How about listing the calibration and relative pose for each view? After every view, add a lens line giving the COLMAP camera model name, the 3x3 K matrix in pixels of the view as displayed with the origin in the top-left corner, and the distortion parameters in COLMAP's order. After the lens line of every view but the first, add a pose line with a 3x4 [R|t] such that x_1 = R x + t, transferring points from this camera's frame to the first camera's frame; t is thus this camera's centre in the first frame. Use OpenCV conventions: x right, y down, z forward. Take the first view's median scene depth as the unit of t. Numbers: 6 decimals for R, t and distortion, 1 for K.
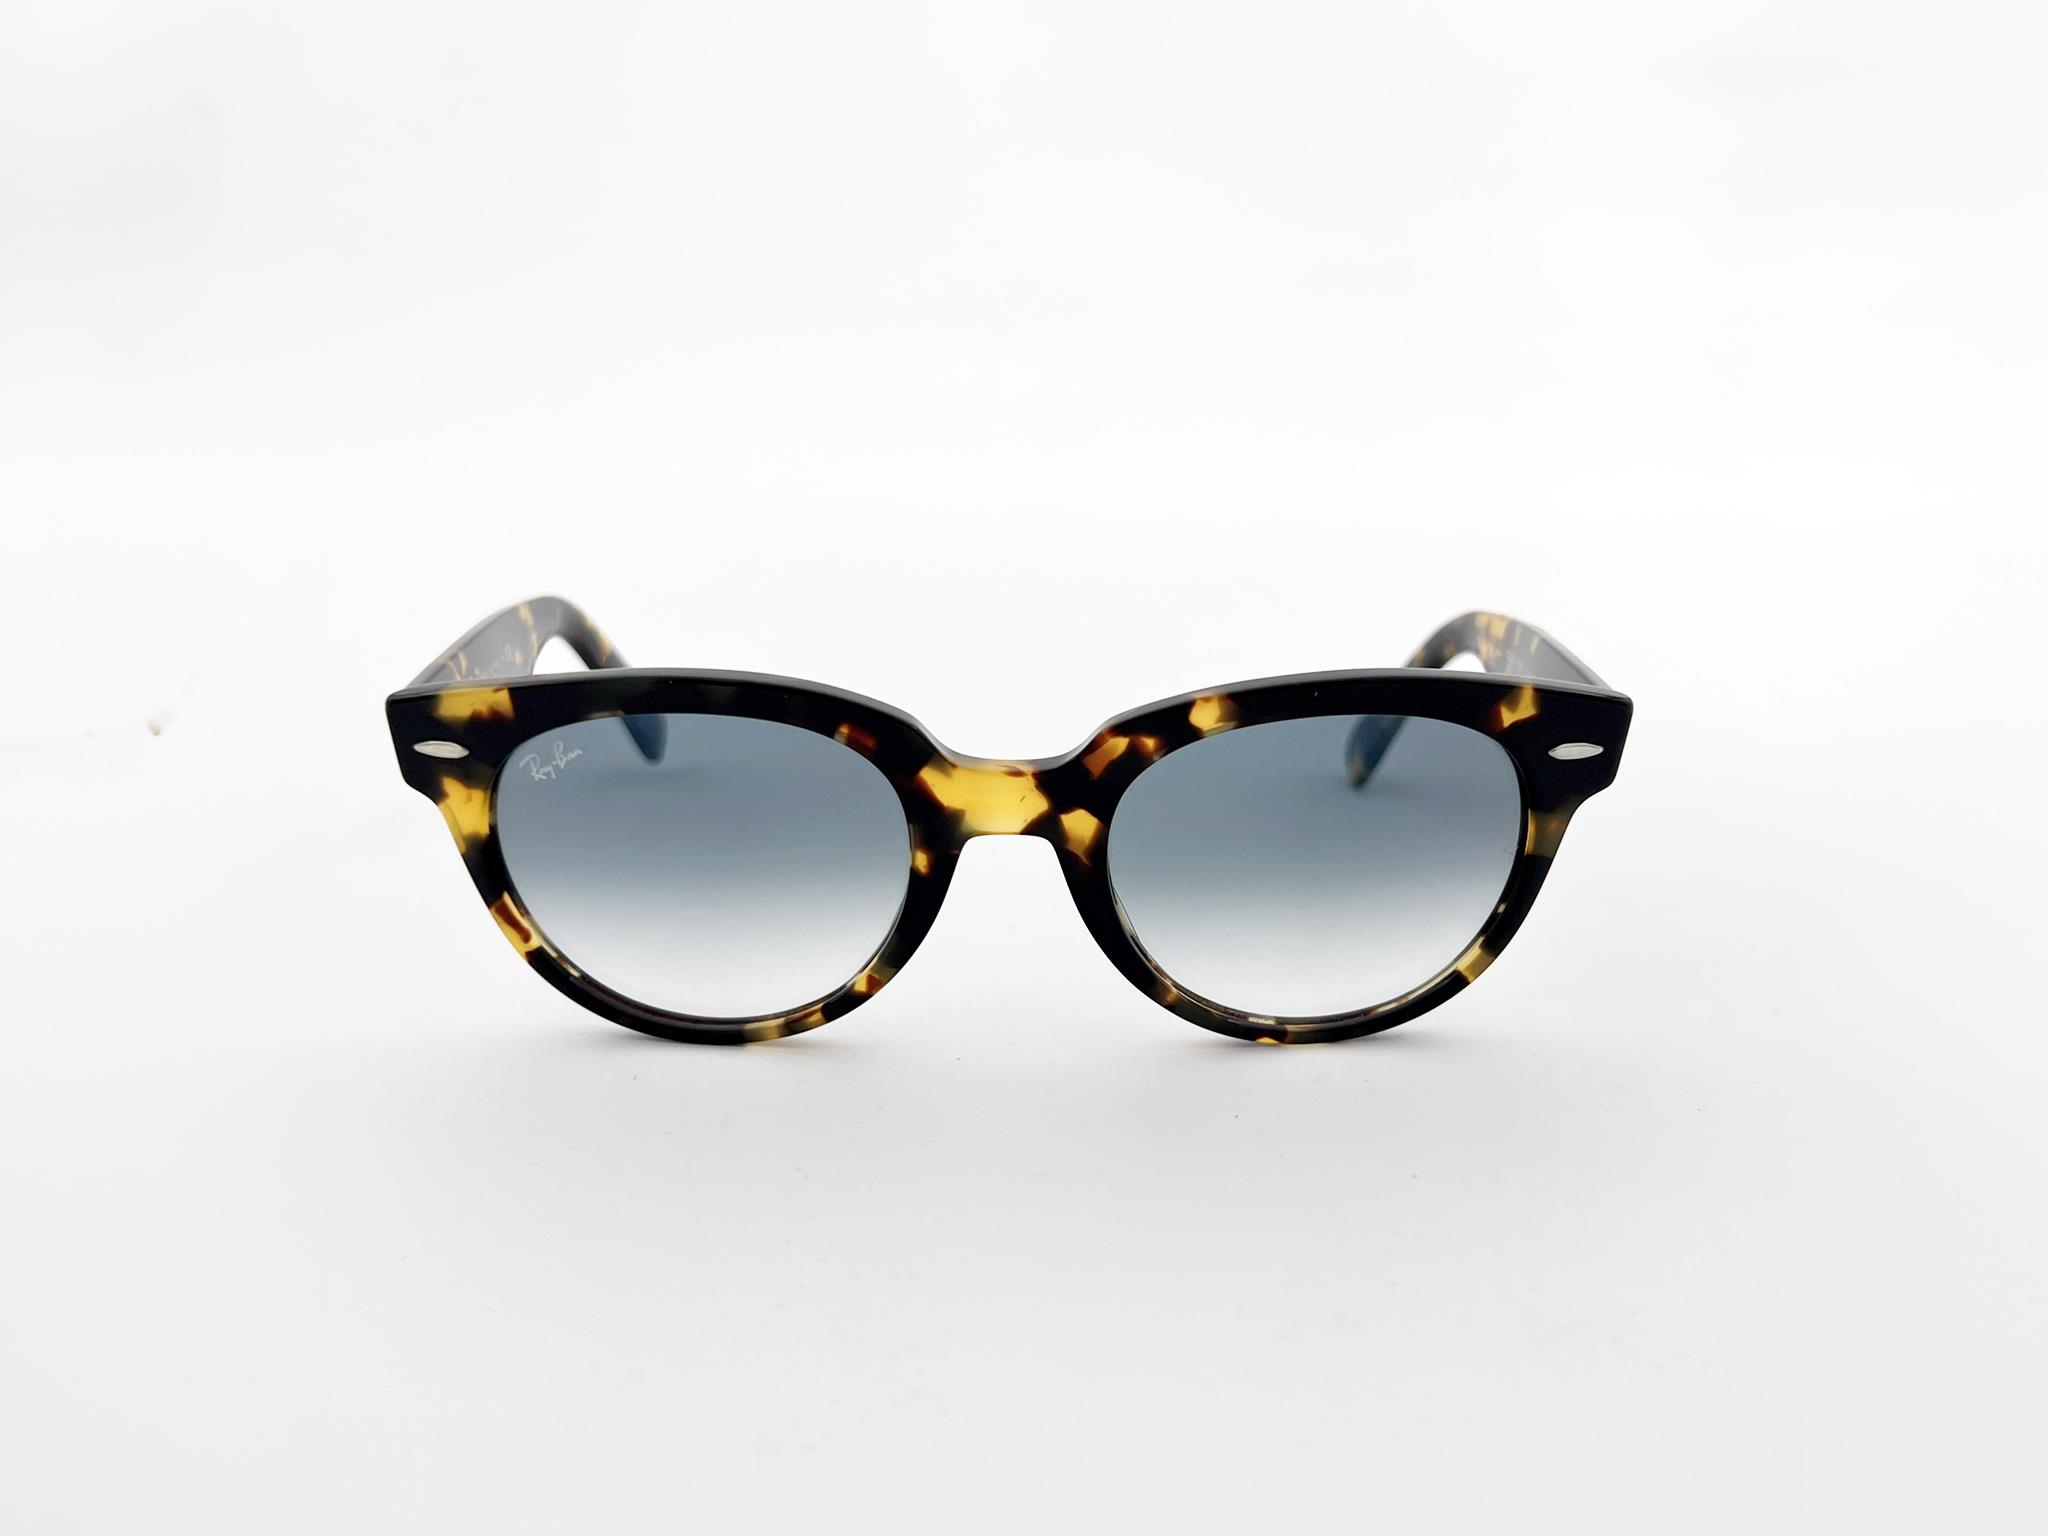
lens RADIAL K [[2411.5, 0, 1016.8], [0, 2411.5, 762.0], [0, 0, 1]] dist [0.155197, 0.000000]
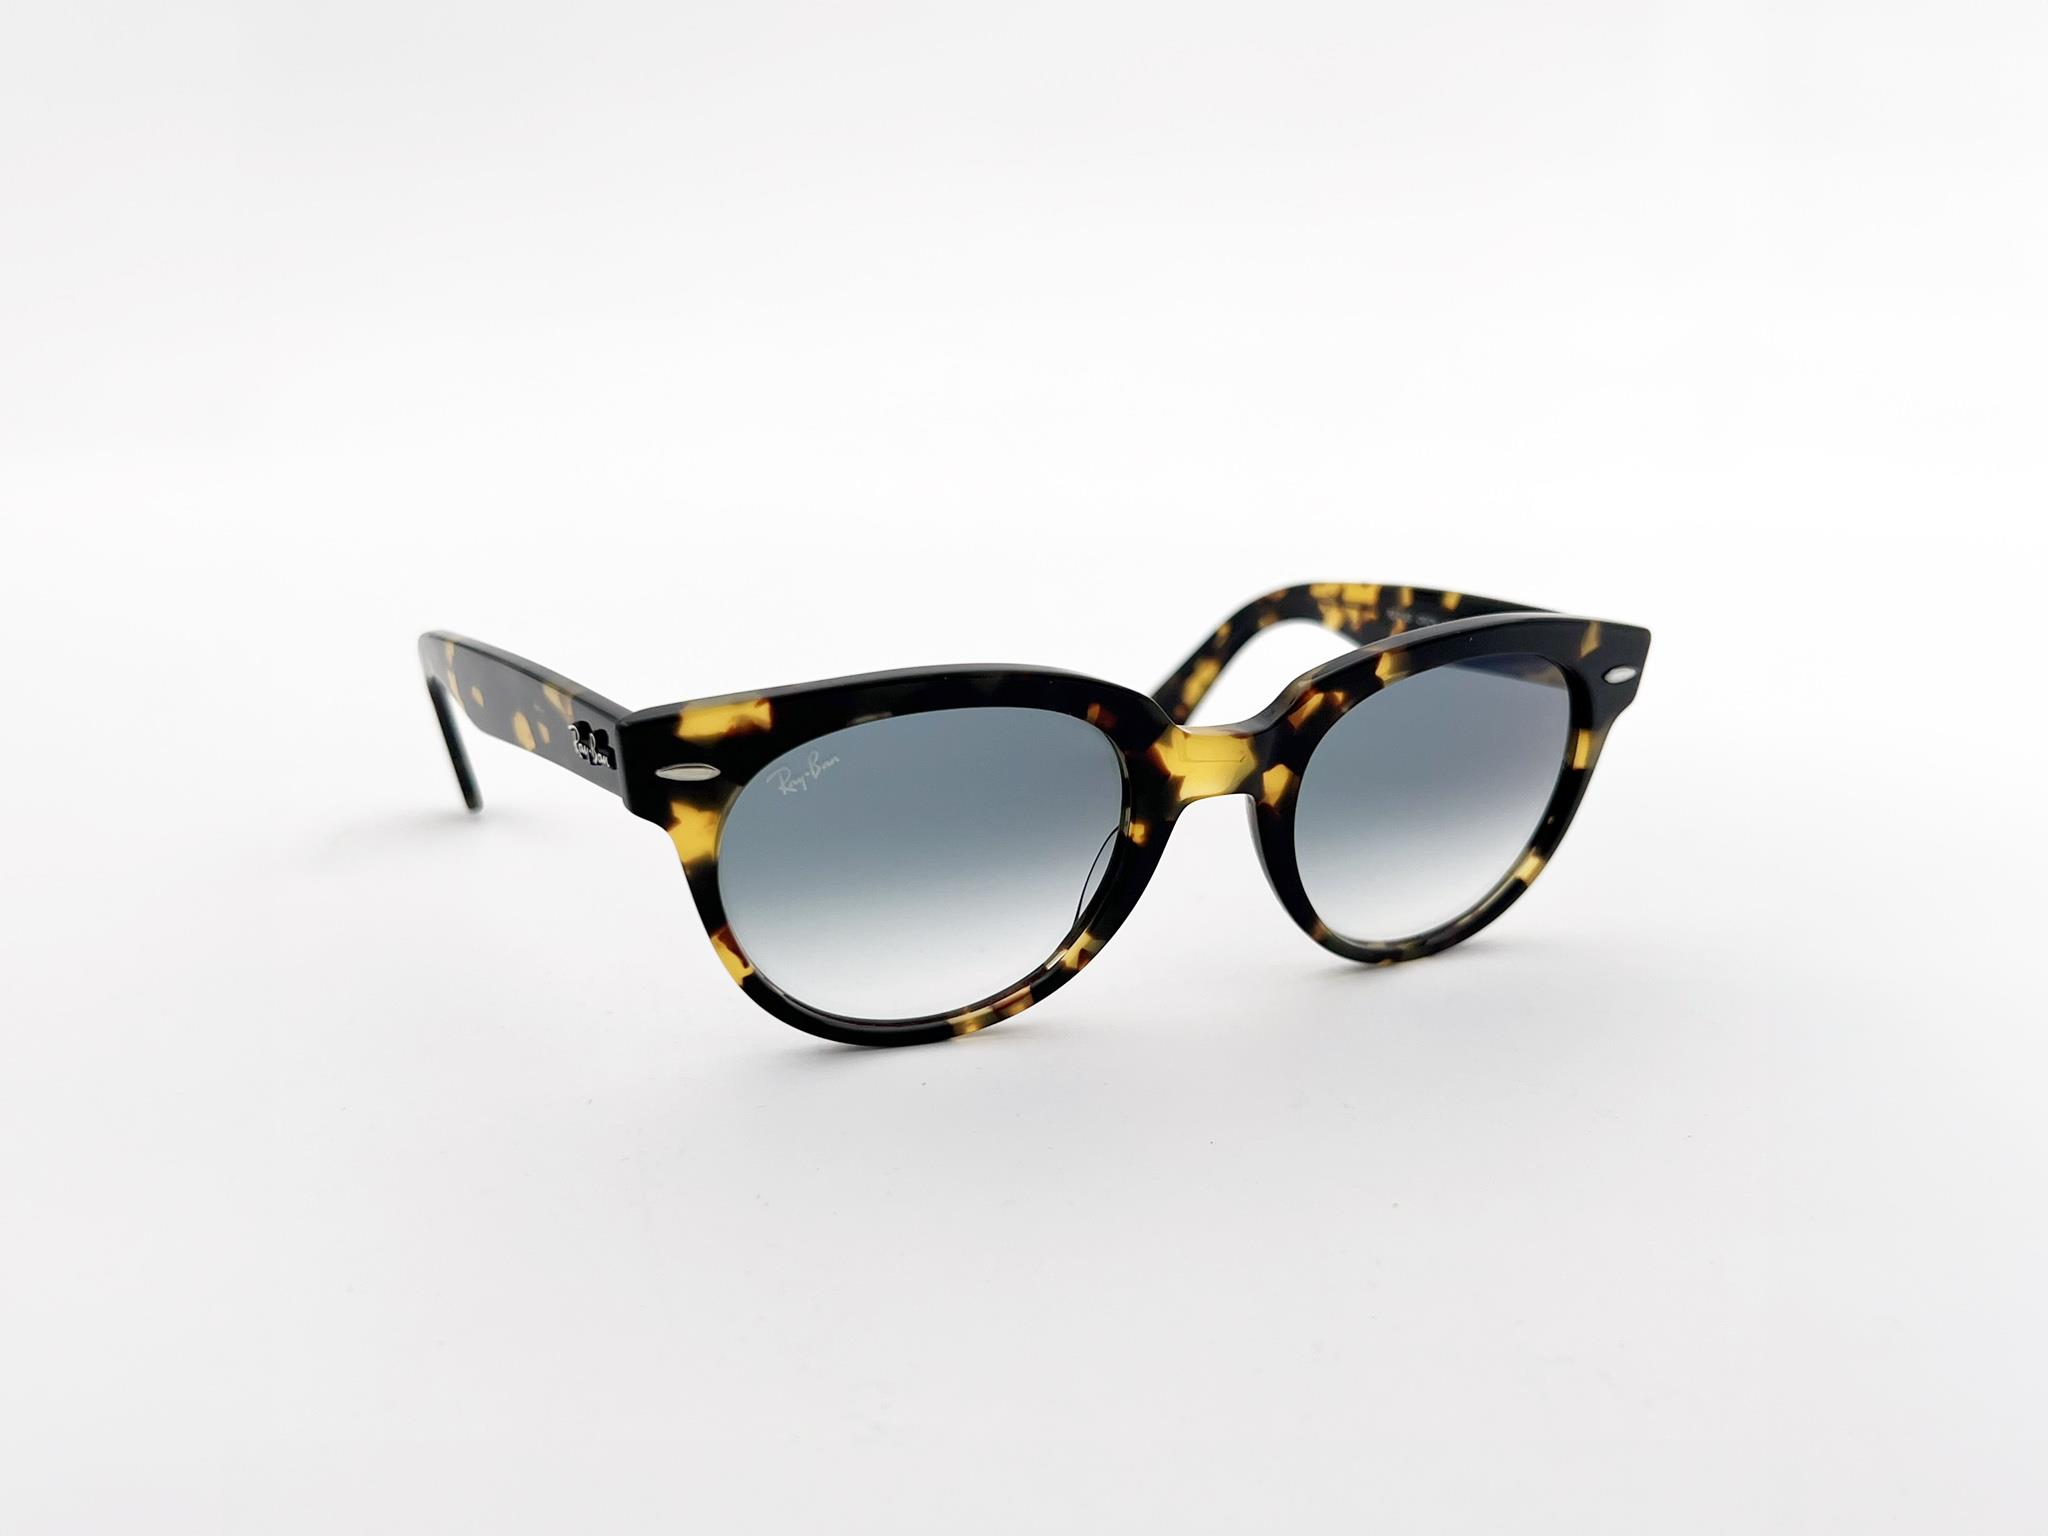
lens RADIAL K [[2411.5, 0, 1035.6], [0, 2411.5, 778.5], [0, 0, 1]] dist [0.155197, 0.000000]
pose [[0.886486, -0.102088, 0.451353, -0.549901], [0.112793, 0.993613, 0.003206, 0.009620], [-0.448798, 0.048068, 0.892340, 0.079604]]
